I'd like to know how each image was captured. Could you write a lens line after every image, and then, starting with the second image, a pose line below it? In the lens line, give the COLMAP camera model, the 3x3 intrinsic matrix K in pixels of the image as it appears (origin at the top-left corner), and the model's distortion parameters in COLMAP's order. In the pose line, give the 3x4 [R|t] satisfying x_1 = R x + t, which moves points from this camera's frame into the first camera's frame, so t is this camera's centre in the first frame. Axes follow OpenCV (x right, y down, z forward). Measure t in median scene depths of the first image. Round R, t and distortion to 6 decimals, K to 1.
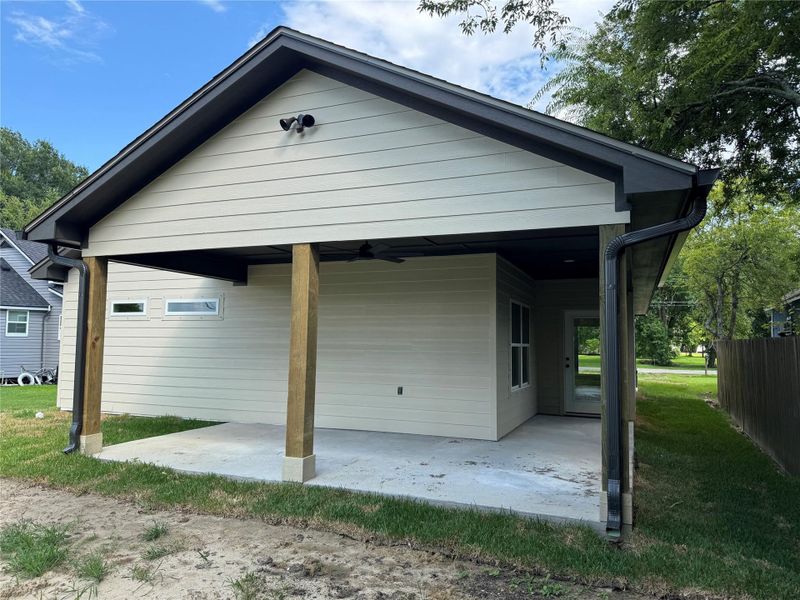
lens RADIAL K [[556.0, 0, 400.0], [0, 556.0, 300.0], [0, 0, 1]] dist [0.147007, -0.245128]
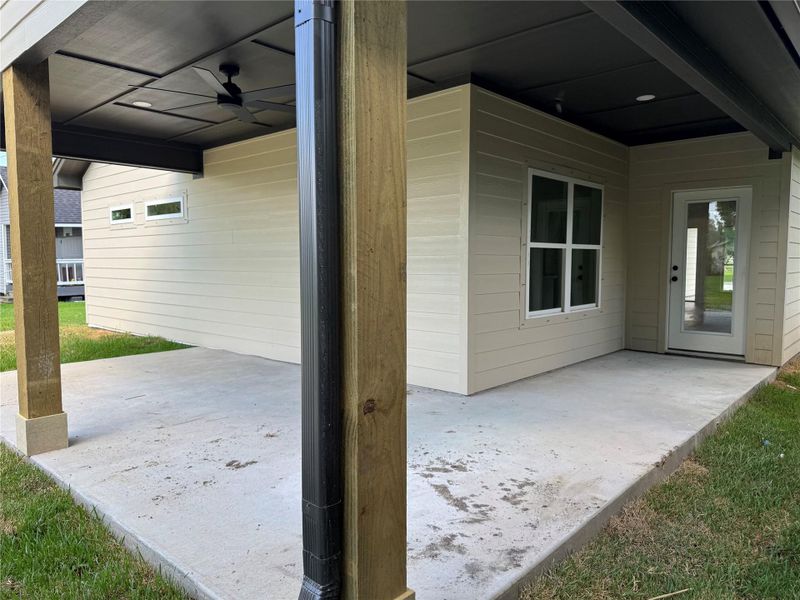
lens RADIAL K [[556.0, 0, 400.0], [0, 556.0, 300.0], [0, 0, 1]] dist [0.147007, -0.245128]
pose [[0.942754, 0.009196, -0.333362, 0.245560], [0.038520, 0.989926, 0.136242, 0.045903], [0.331256, -0.141284, 0.932903, 0.325574]]
